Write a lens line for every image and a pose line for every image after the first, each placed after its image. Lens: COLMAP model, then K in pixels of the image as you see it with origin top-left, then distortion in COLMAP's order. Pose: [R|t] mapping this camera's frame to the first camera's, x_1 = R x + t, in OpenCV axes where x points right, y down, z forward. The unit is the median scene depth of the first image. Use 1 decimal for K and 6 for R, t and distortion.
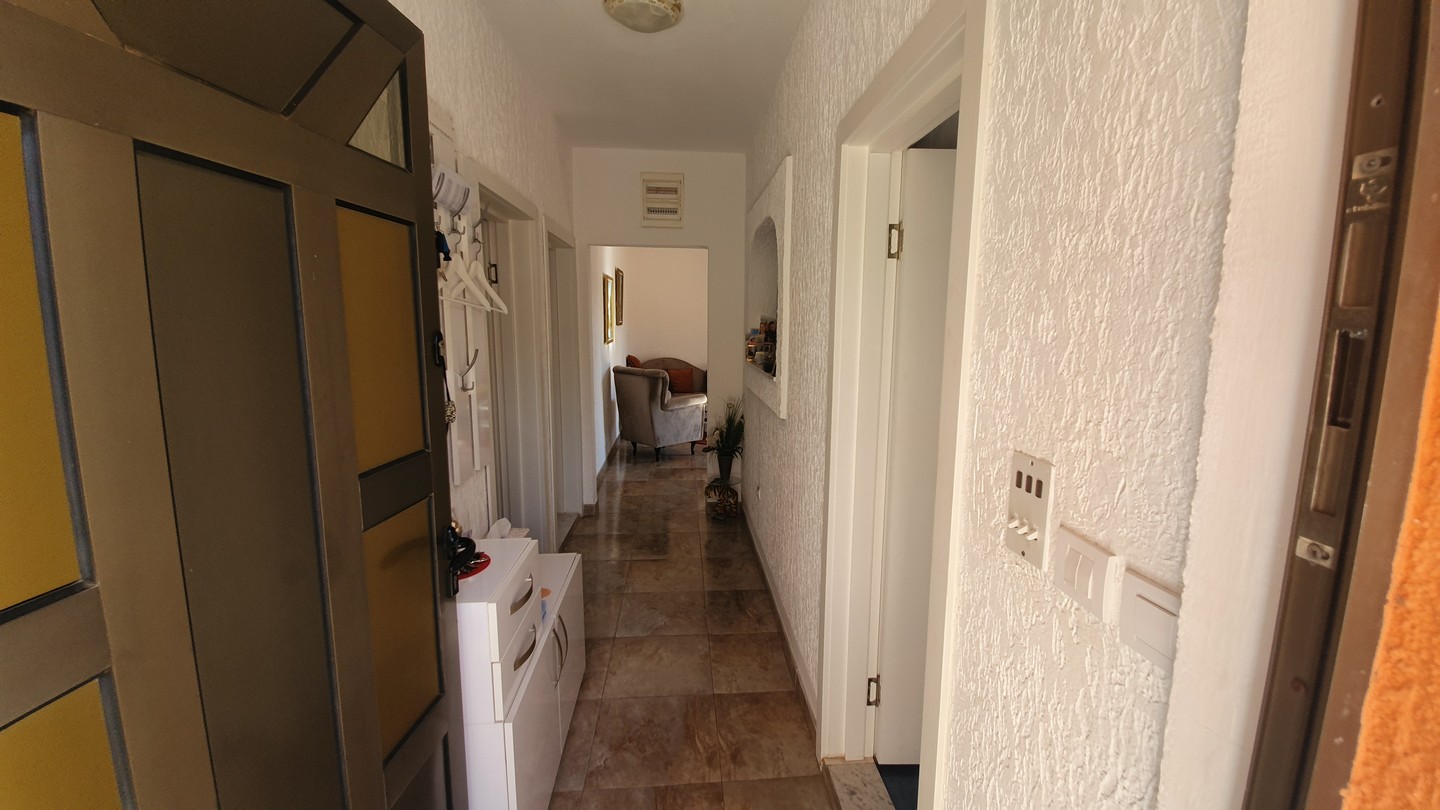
lens RADIAL K [[564.7, 0, 718.7], [0, 564.7, 404.9], [0, 0, 1]] dist [0.001375, -0.009073]
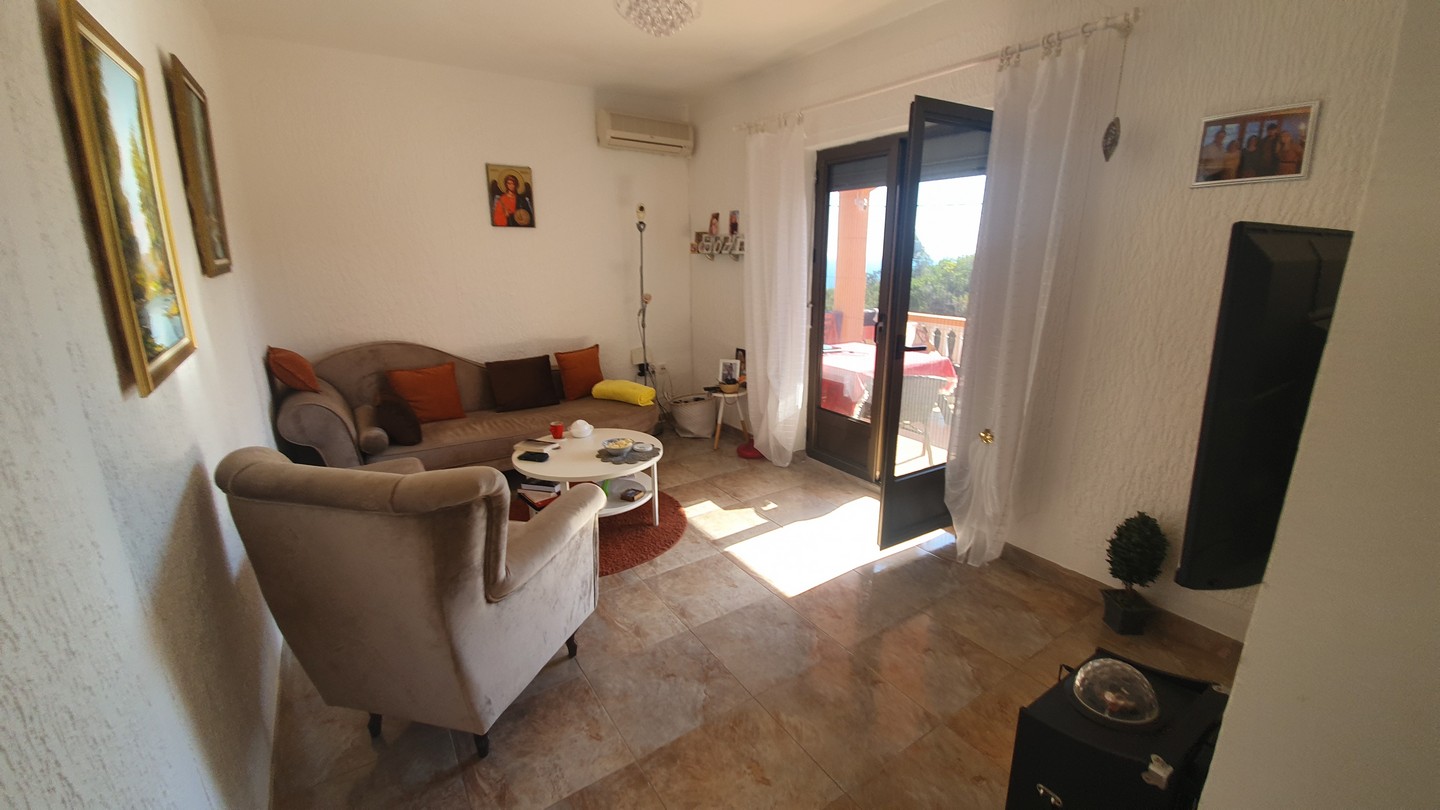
lens RADIAL K [[564.7, 0, 721.2], [0, 564.7, 402.6], [0, 0, 1]] dist [0.001375, -0.009073]
pose [[0.856236, -0.129408, 0.500113, -0.123962], [0.065705, 0.987534, 0.143038, -0.112062], [-0.512389, -0.089614, 0.854065, 0.711364]]
